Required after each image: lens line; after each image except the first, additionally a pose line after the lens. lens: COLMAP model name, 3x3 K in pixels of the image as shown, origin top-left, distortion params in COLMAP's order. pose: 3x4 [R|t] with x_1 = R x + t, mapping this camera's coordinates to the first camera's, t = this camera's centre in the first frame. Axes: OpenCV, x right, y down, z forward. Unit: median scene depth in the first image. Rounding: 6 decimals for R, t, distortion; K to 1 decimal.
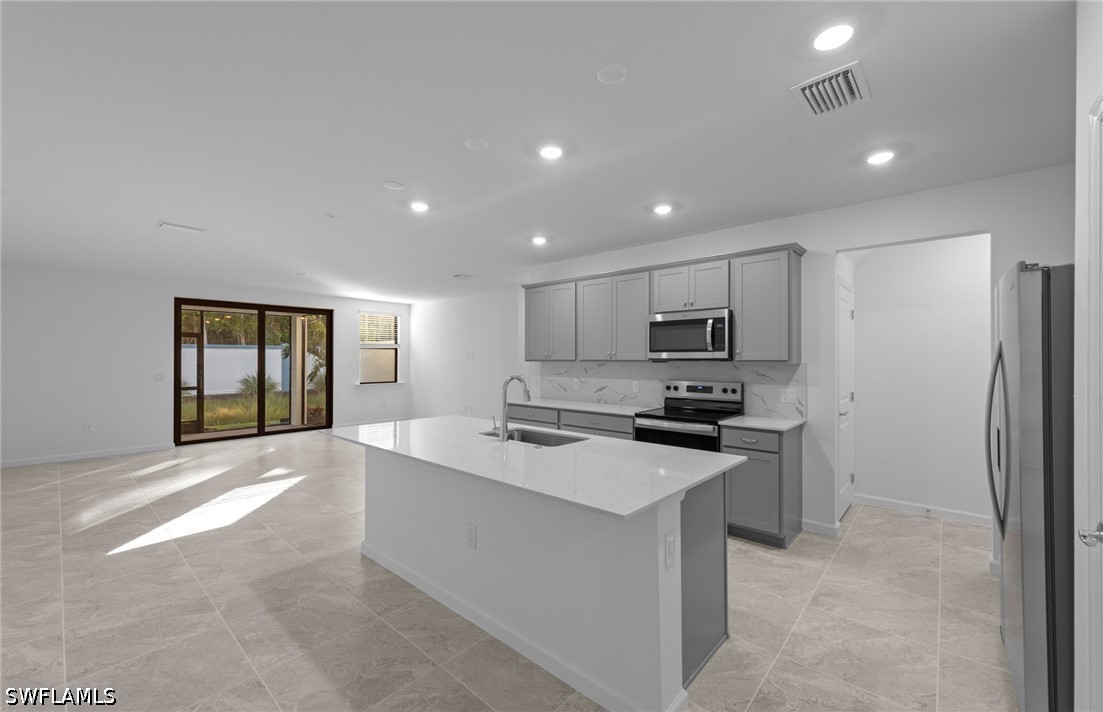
lens RADIAL K [[440.8, 0, 555.7], [0, 440.8, 356.4], [0, 0, 1]] dist [0.002191, -0.000031]
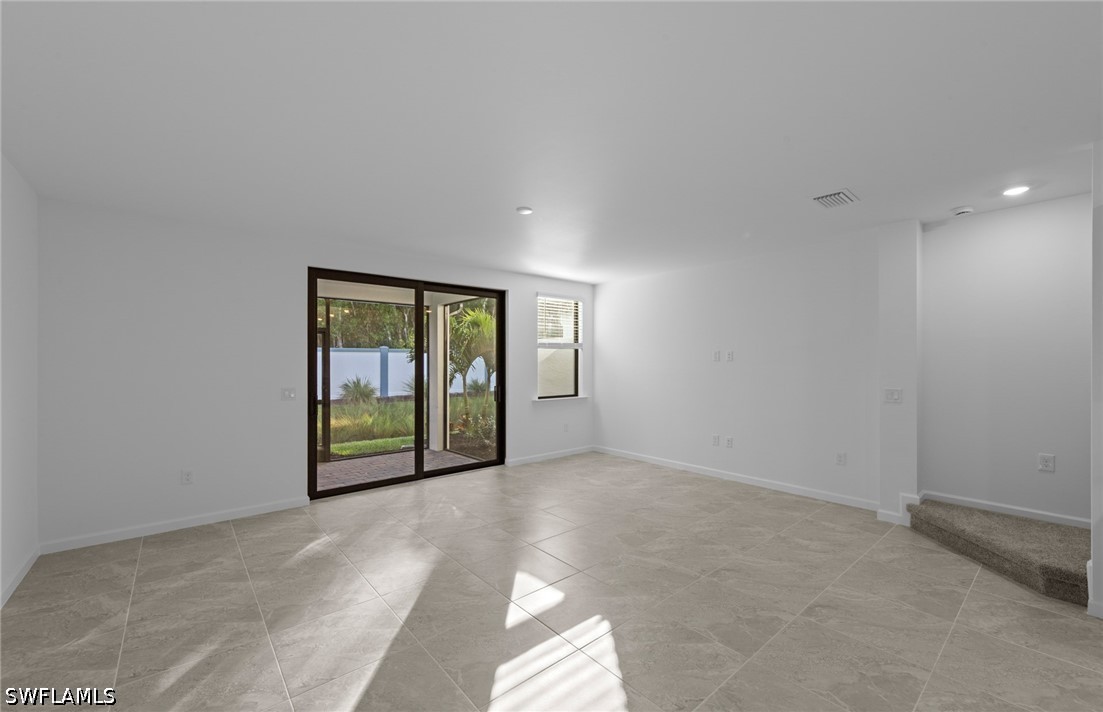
lens RADIAL K [[437.3, 0, 551.5], [0, 437.3, 356.0], [0, 0, 1]] dist [0.009063, -0.000276]
pose [[0.989801, -0.005230, -0.142360, -0.585100], [0.003930, 0.999948, -0.009412, 0.002374], [0.142402, 0.008756, 0.989770, 0.577812]]
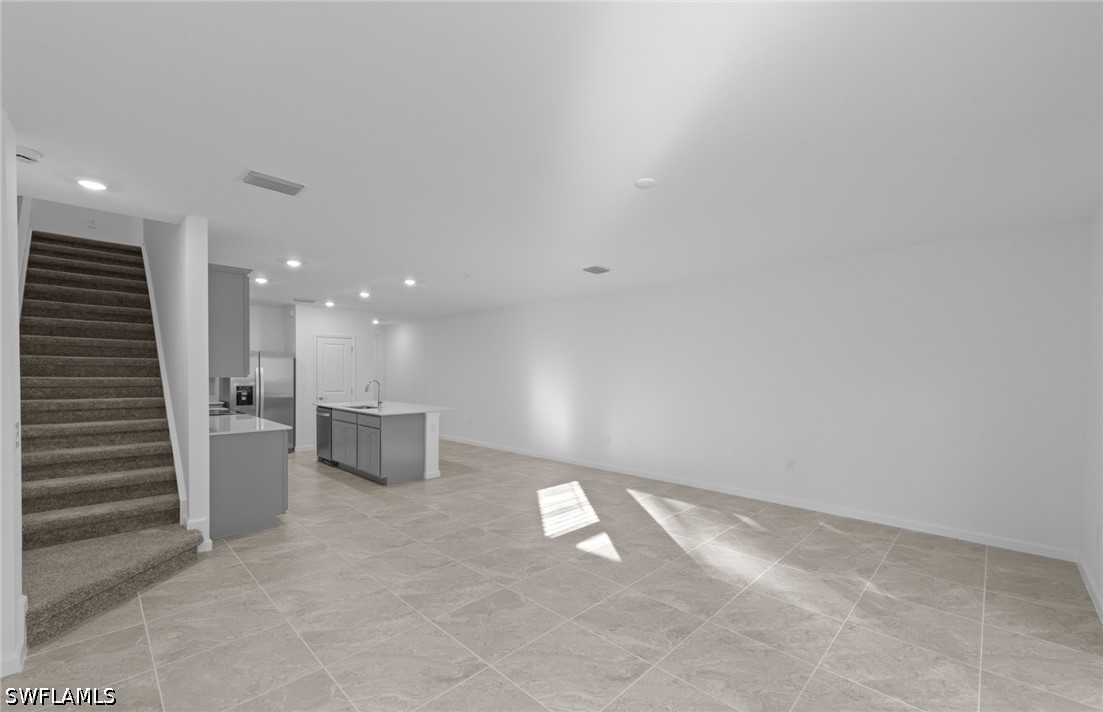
lens RADIAL K [[453.7, 0, 554.0], [0, 453.7, 380.2], [0, 0, 1]] dist [0.011024, -0.000005]
pose [[-0.998568, -0.010059, 0.052548, -0.648031], [-0.009453, 0.999886, 0.011785, 0.002956], [-0.052661, 0.011271, -0.998549, 1.840063]]
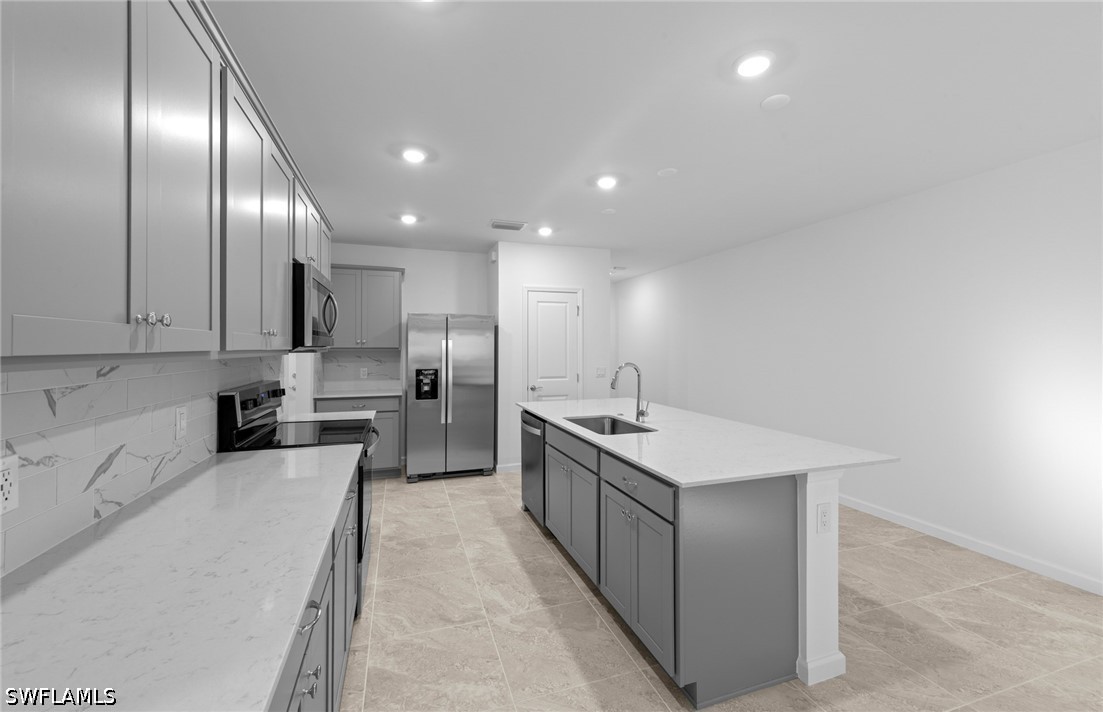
lens RADIAL K [[441.0, 0, 548.3], [0, 441.0, 343.5], [0, 0, 1]] dist [0.005336, -0.000143]
pose [[-0.866766, 0.002240, 0.498711, -0.248812], [-0.004595, 0.999912, -0.012478, 0.005410], [-0.498695, -0.013107, -0.866679, 1.092064]]
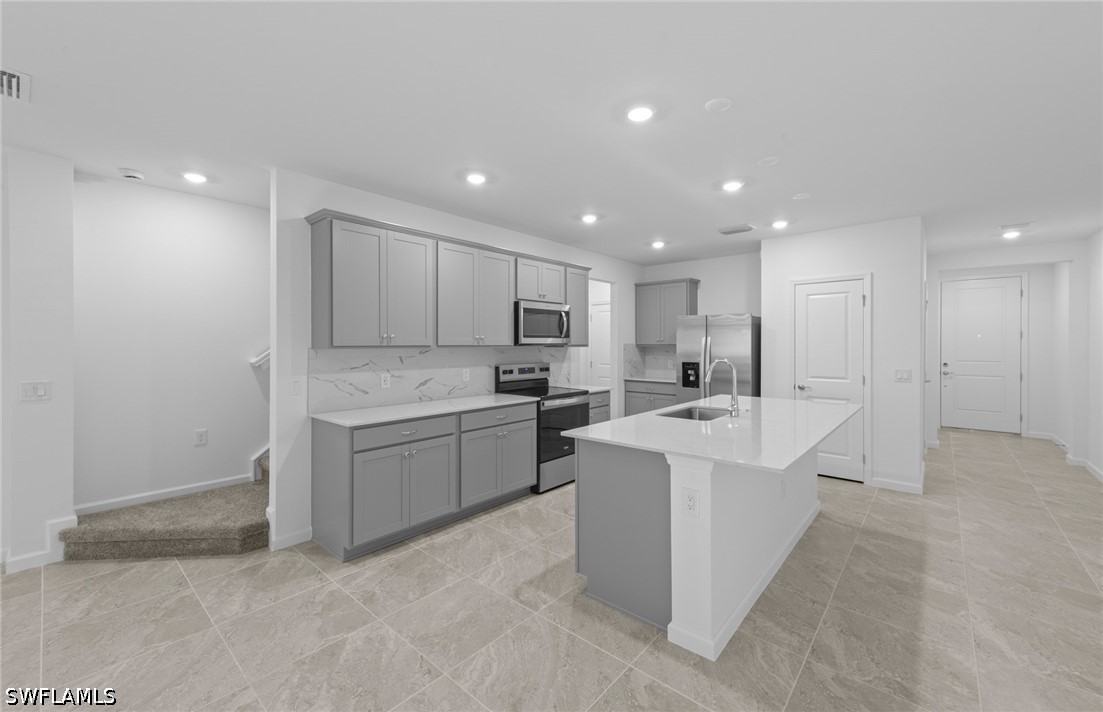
lens RADIAL K [[441.0, 0, 548.3], [0, 441.0, 343.5], [0, 0, 1]] dist [0.005336, -0.000143]
pose [[0.000183, -0.000606, 1.000000, -0.666720], [-0.005124, 0.999987, 0.000607, 0.002908], [-0.999987, -0.005124, 0.000180, 0.779448]]
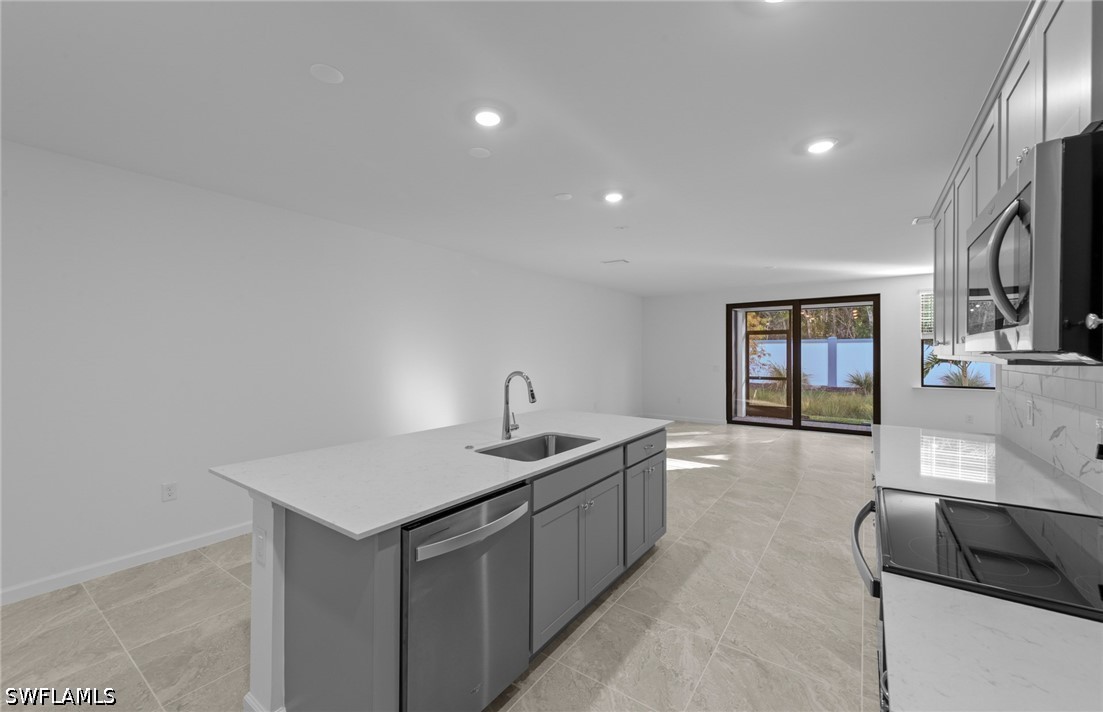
lens RADIAL K [[437.3, 0, 551.5], [0, 437.3, 356.0], [0, 0, 1]] dist [0.009063, -0.000276]
pose [[0.102099, 0.006829, -0.994751, 0.435319], [0.005333, 0.999958, 0.007412, 0.002661], [0.994760, -0.006062, 0.102058, 0.524864]]
